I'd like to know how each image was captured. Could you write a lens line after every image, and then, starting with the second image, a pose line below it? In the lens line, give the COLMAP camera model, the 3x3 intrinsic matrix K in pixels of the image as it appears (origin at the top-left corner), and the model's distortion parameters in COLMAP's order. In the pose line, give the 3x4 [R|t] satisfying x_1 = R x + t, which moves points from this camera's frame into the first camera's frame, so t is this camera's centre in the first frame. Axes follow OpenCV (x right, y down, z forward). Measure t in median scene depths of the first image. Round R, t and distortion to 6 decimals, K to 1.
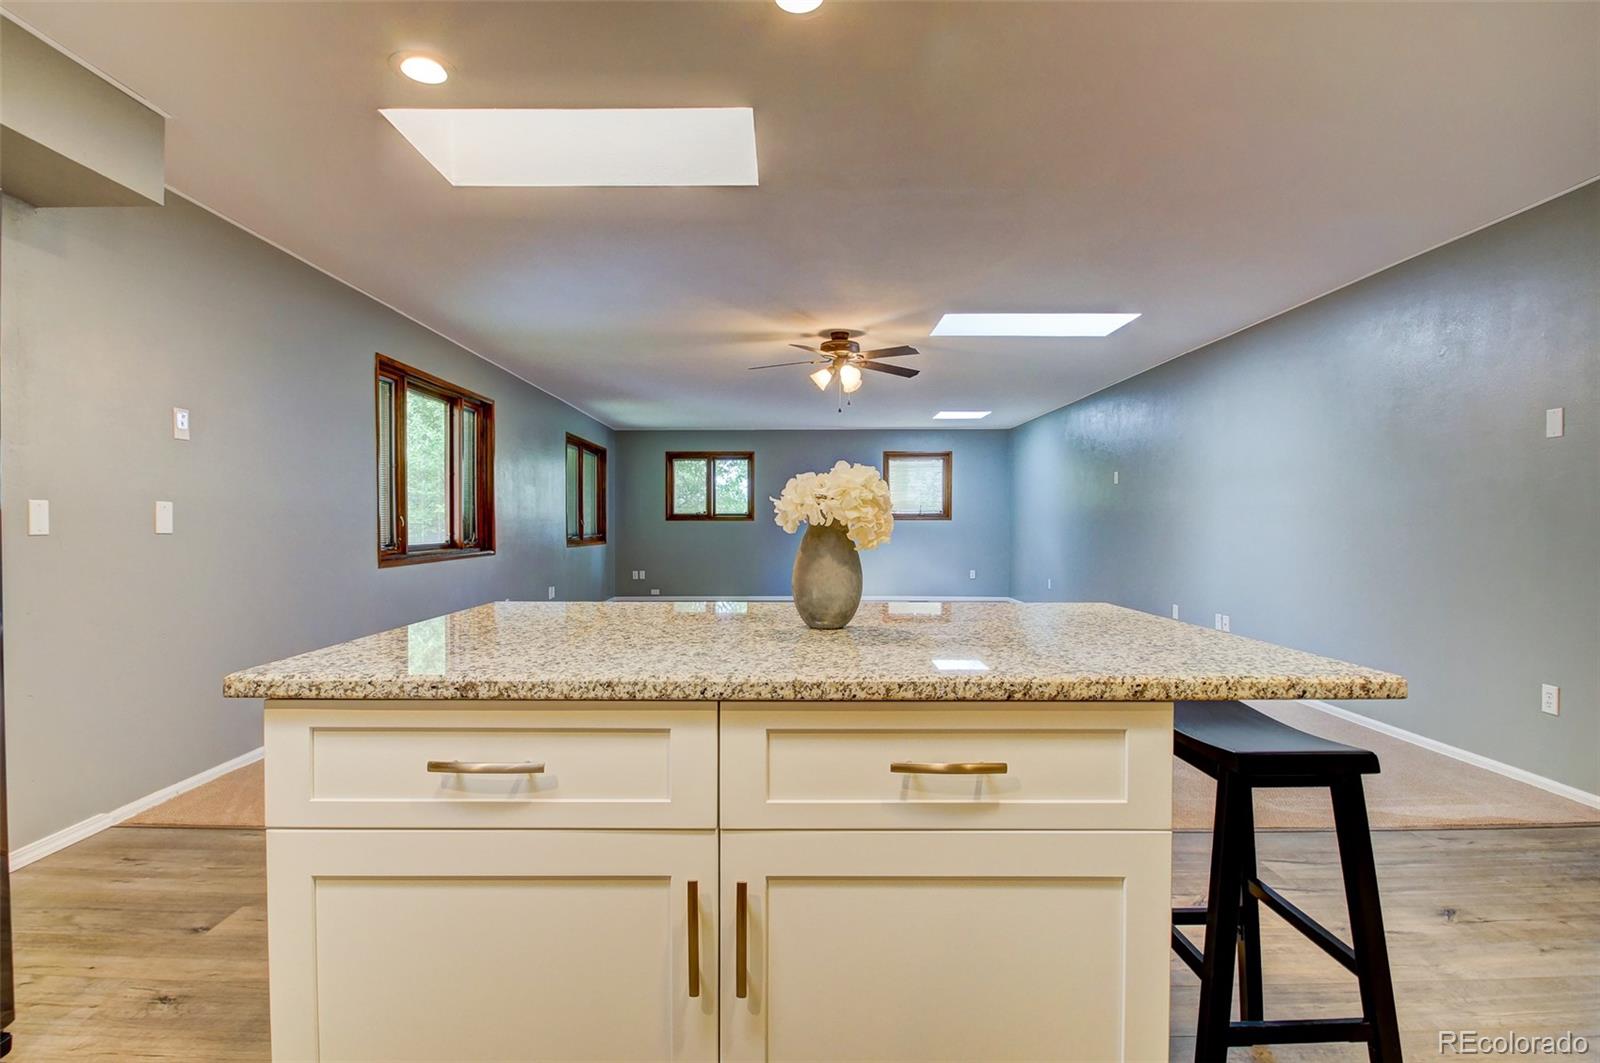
lens RADIAL K [[763.3, 0, 787.0], [0, 763.3, 533.7], [0, 0, 1]] dist [-0.000924, -0.000320]
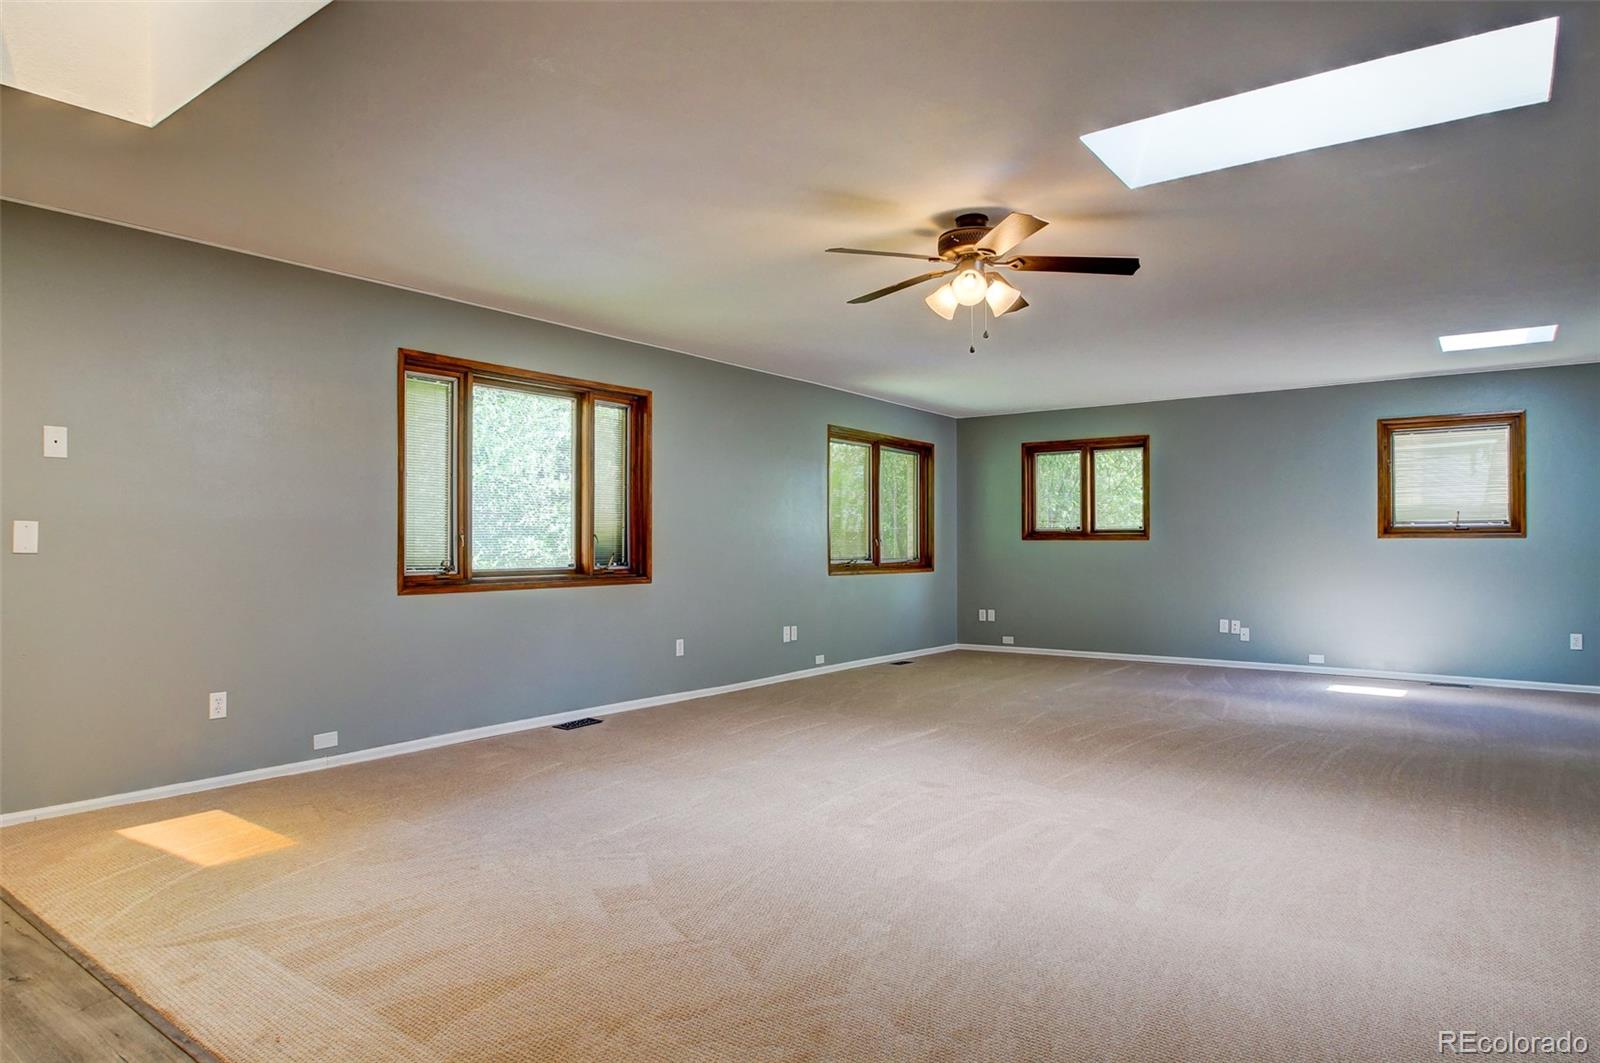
lens RADIAL K [[936.6, 0, 800.0], [0, 936.6, 531.5], [0, 0, 1]] dist [-0.020032, 0.000214]
pose [[0.805531, -0.009396, -0.592479, 0.218397], [-0.007409, 0.999636, -0.025927, -0.001446], [0.592507, 0.025275, 0.805169, 0.199619]]
